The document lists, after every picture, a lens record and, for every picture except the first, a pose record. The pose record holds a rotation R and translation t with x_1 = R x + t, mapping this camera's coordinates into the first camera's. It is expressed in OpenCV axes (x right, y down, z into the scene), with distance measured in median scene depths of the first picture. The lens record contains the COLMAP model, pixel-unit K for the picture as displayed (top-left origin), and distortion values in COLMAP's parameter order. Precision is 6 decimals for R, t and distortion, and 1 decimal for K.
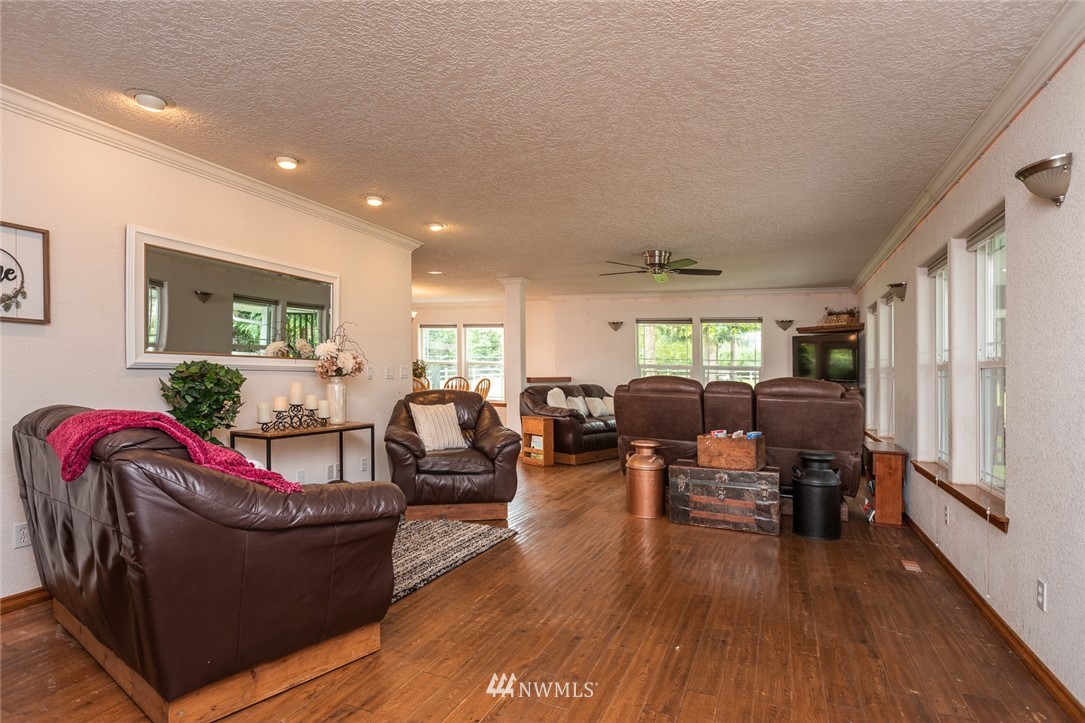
lens RADIAL K [[575.6, 0, 542.6], [0, 575.6, 390.2], [0, 0, 1]] dist [0.000942, 0.000077]
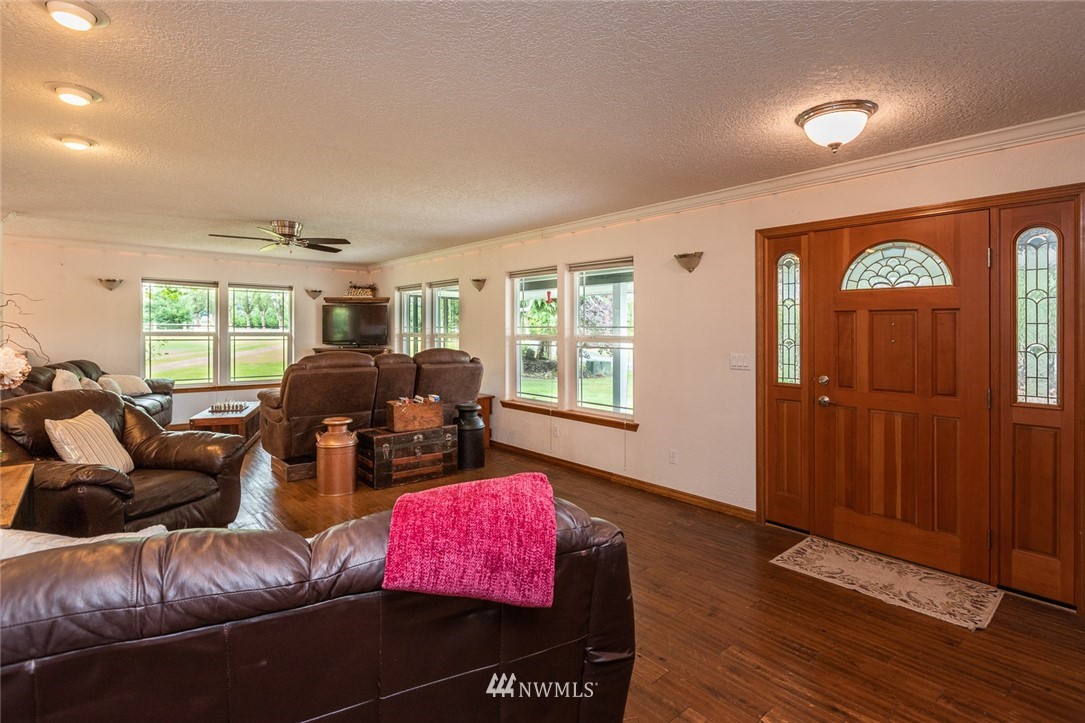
lens RADIAL K [[535.8, 0, 541.5], [0, 535.8, 341.2], [0, 0, 1]] dist [-0.000245, 0.000382]
pose [[0.454788, -0.038008, 0.889788, -0.515116], [0.035733, 0.999063, 0.024412, -0.059354], [-0.889882, 0.020692, 0.455720, 0.272293]]
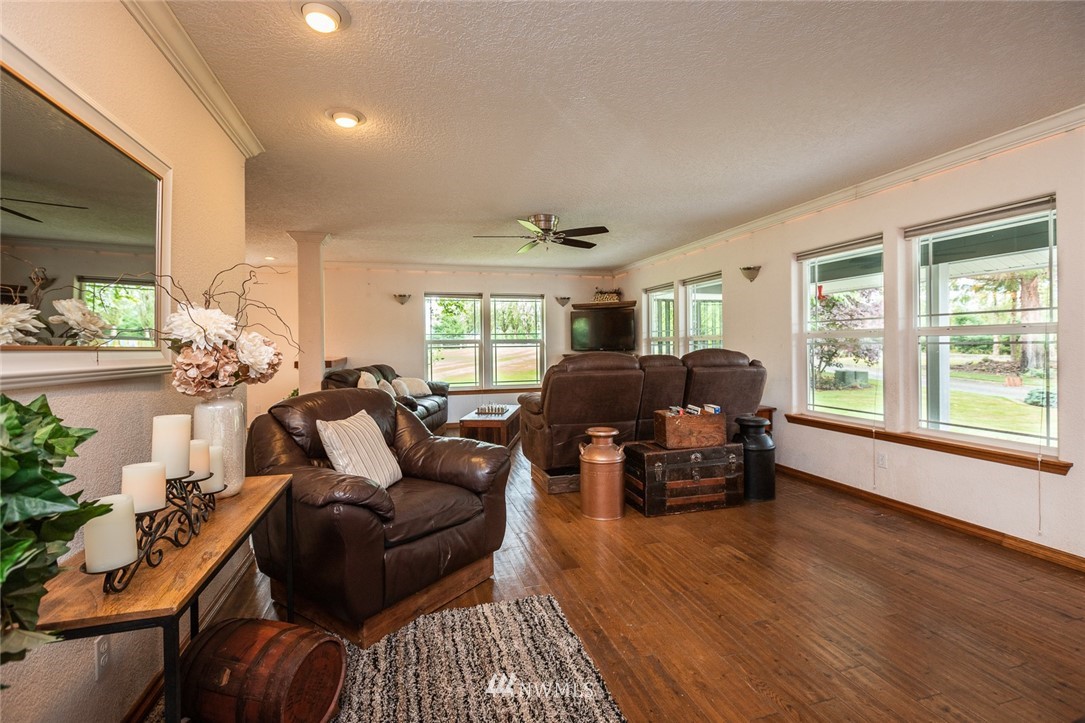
lens RADIAL K [[487.6, 0, 541.3], [0, 487.6, 350.3], [0, 0, 1]] dist [0.000523, -0.000036]
pose [[0.780734, -0.040696, 0.623537, -0.365038], [0.053103, 0.998588, -0.001316, -0.034715], [-0.622603, 0.034139, 0.781793, 0.511762]]
